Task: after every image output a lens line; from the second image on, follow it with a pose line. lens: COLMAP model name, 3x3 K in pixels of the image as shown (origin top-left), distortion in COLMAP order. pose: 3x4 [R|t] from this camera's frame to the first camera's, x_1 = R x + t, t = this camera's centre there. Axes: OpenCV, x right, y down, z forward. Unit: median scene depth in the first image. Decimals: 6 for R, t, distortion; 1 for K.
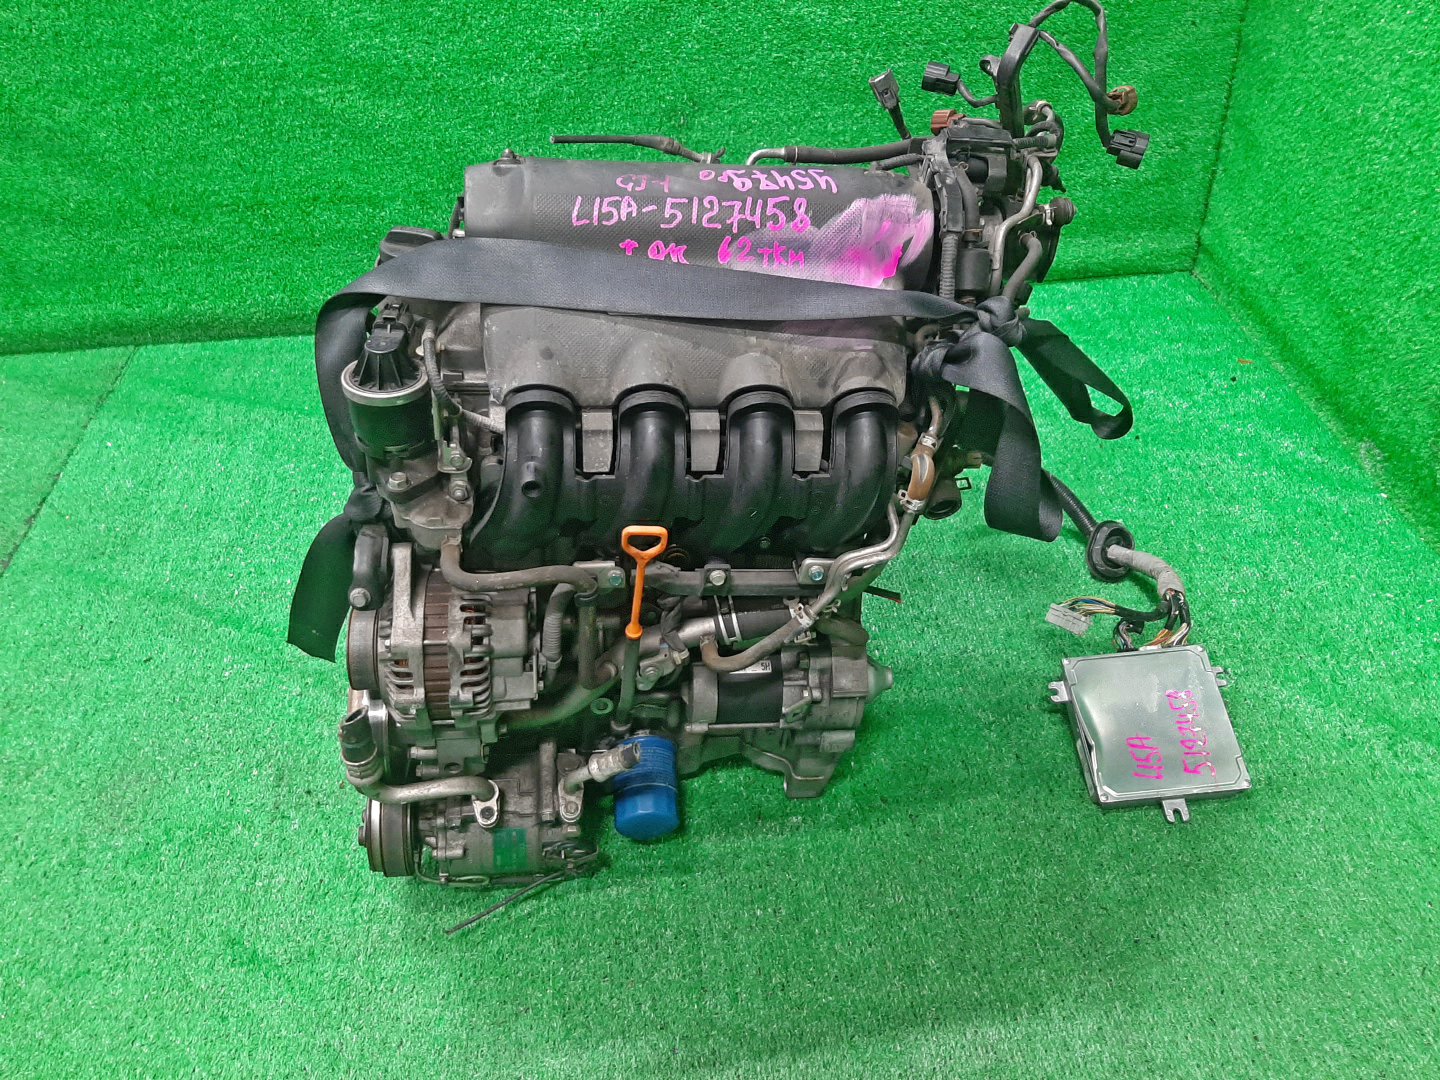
lens RADIAL K [[1094.4, 0, 724.2], [0, 1094.4, 592.7], [0, 0, 1]] dist [0.102141, -0.173139]
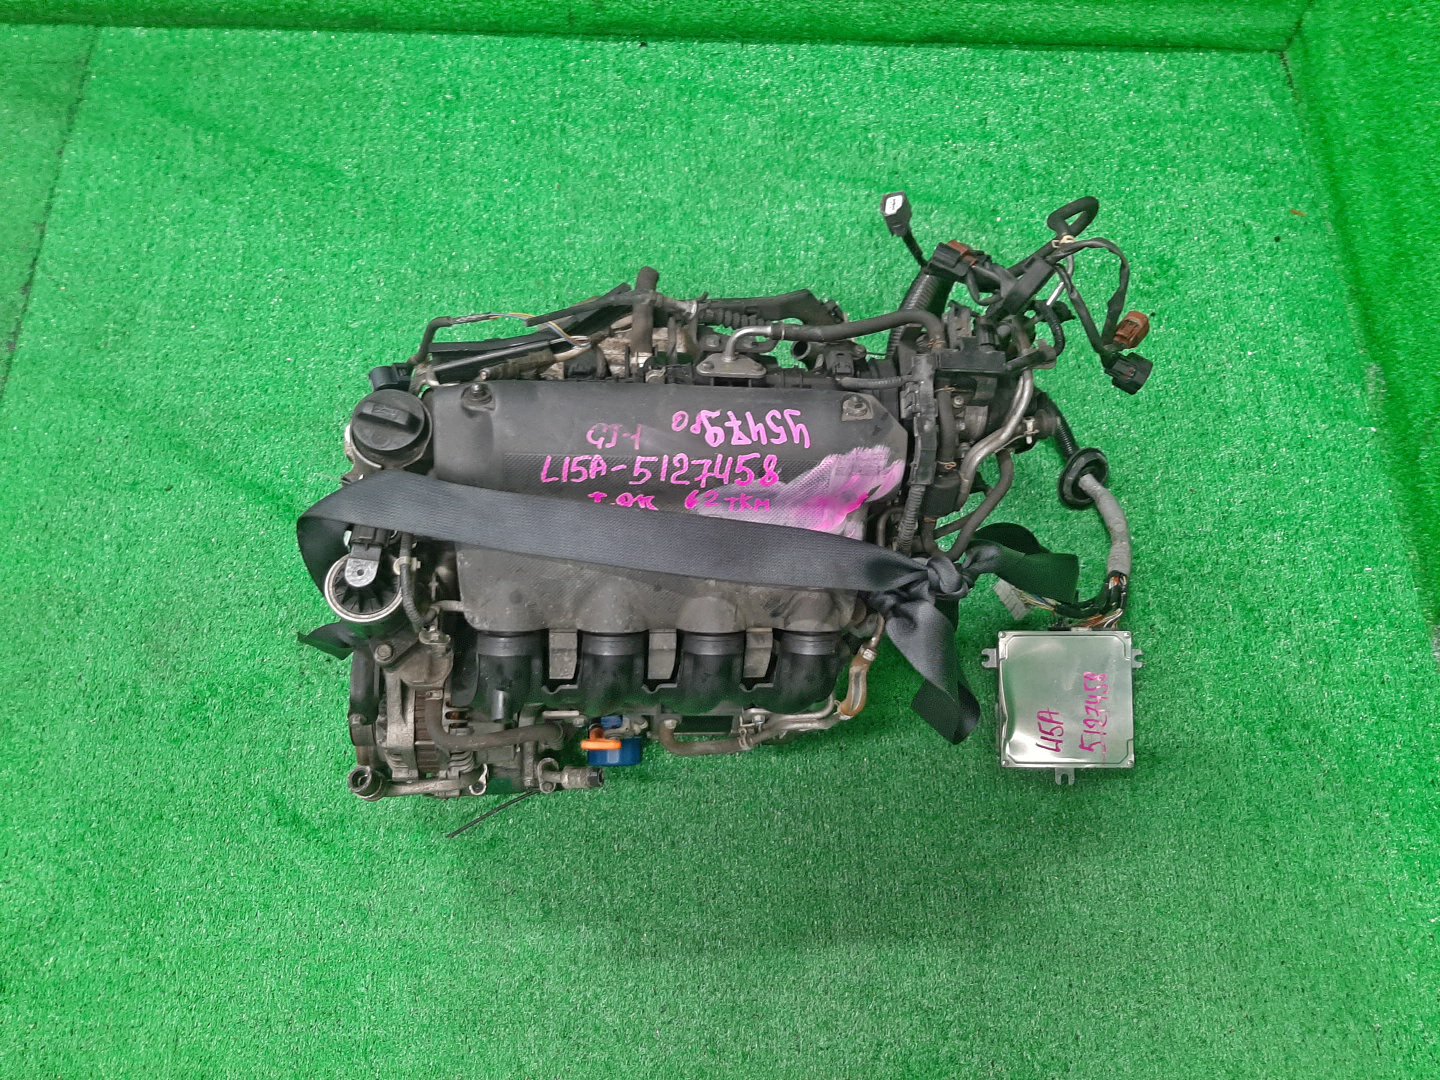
lens RADIAL K [[1083.1, 0, 720.0], [0, 1083.1, 540.0], [0, 0, 1]] dist [0.099704, -0.160534]
pose [[0.996126, 0.087941, 0.000423, 0.028988], [-0.078417, 0.886039, 0.456931, -0.727171], [0.039808, -0.455194, 0.889502, 0.091359]]
